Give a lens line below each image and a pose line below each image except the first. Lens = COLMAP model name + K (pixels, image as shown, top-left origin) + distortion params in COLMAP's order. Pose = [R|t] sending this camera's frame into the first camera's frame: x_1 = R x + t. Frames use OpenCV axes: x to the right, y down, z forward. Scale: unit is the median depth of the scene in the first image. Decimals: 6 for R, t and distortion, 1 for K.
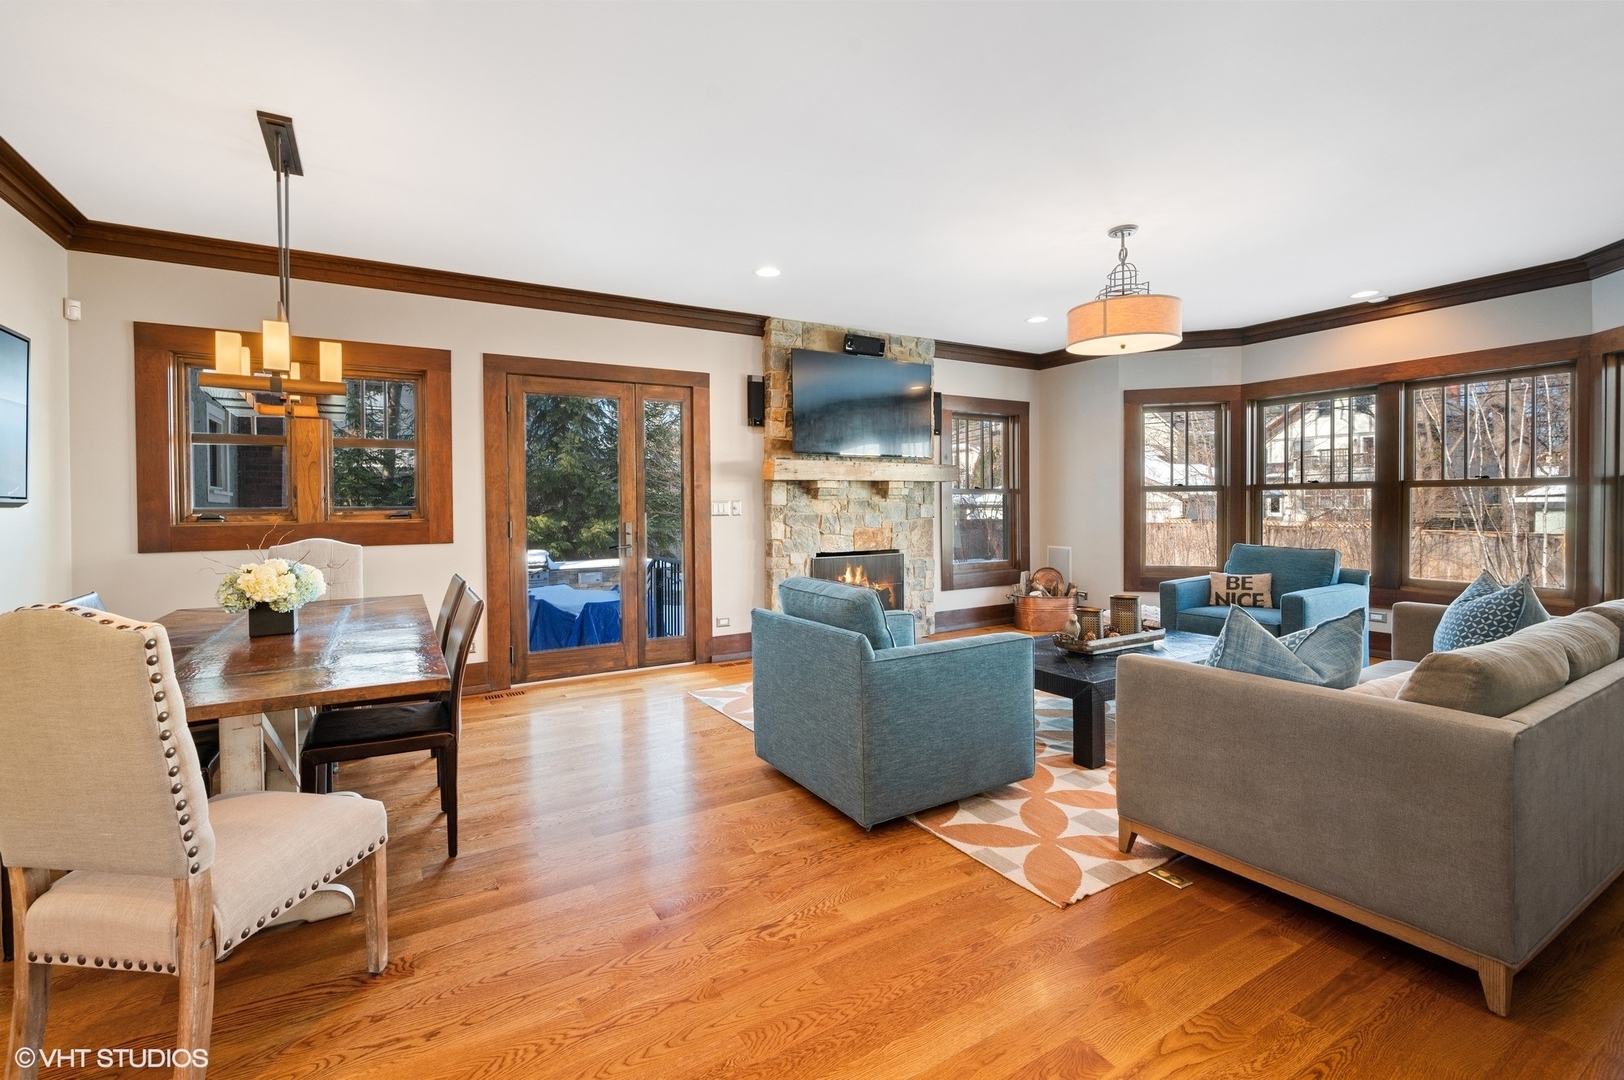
lens RADIAL K [[697.0, 0, 780.9], [0, 697.0, 510.8], [0, 0, 1]] dist [-0.002436, 0.000330]
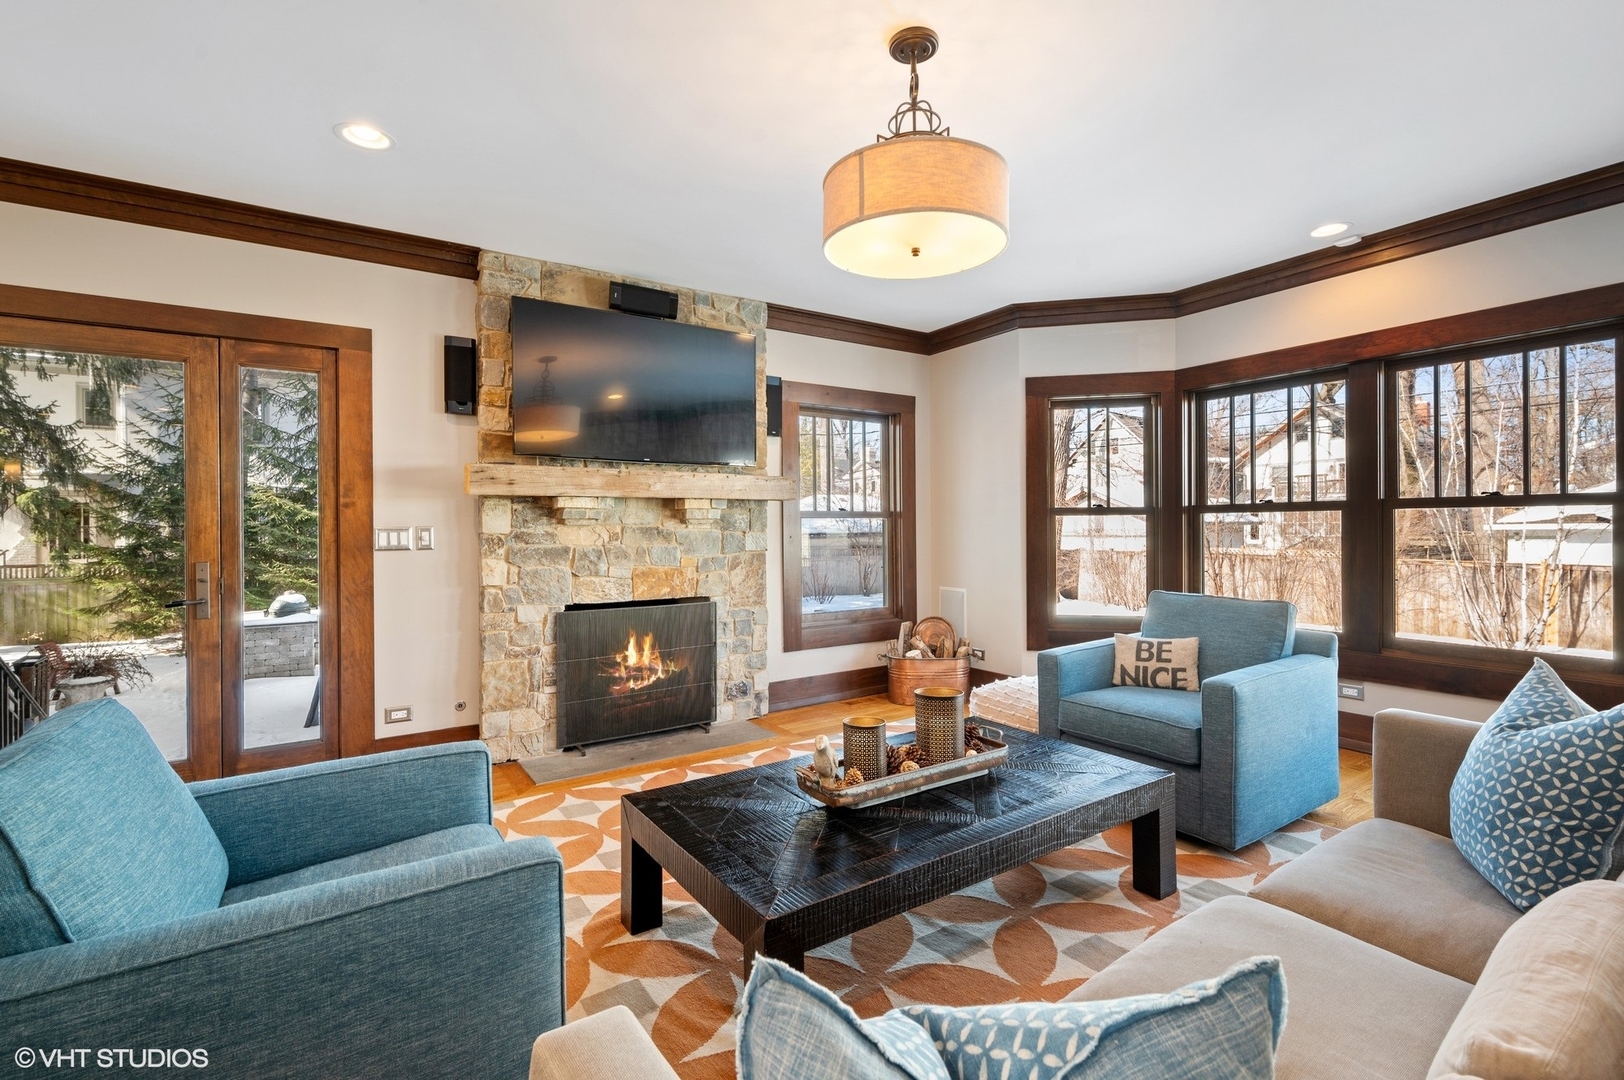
lens RADIAL K [[733.7, 0, 818.4], [0, 733.7, 527.9], [0, 0, 1]] dist [0.000396, -0.000025]
pose [[0.996887, 0.000768, 0.078840, 0.232431], [0.000293, 0.999910, -0.013444, -0.003868], [-0.078843, 0.013425, 0.996797, 0.267086]]
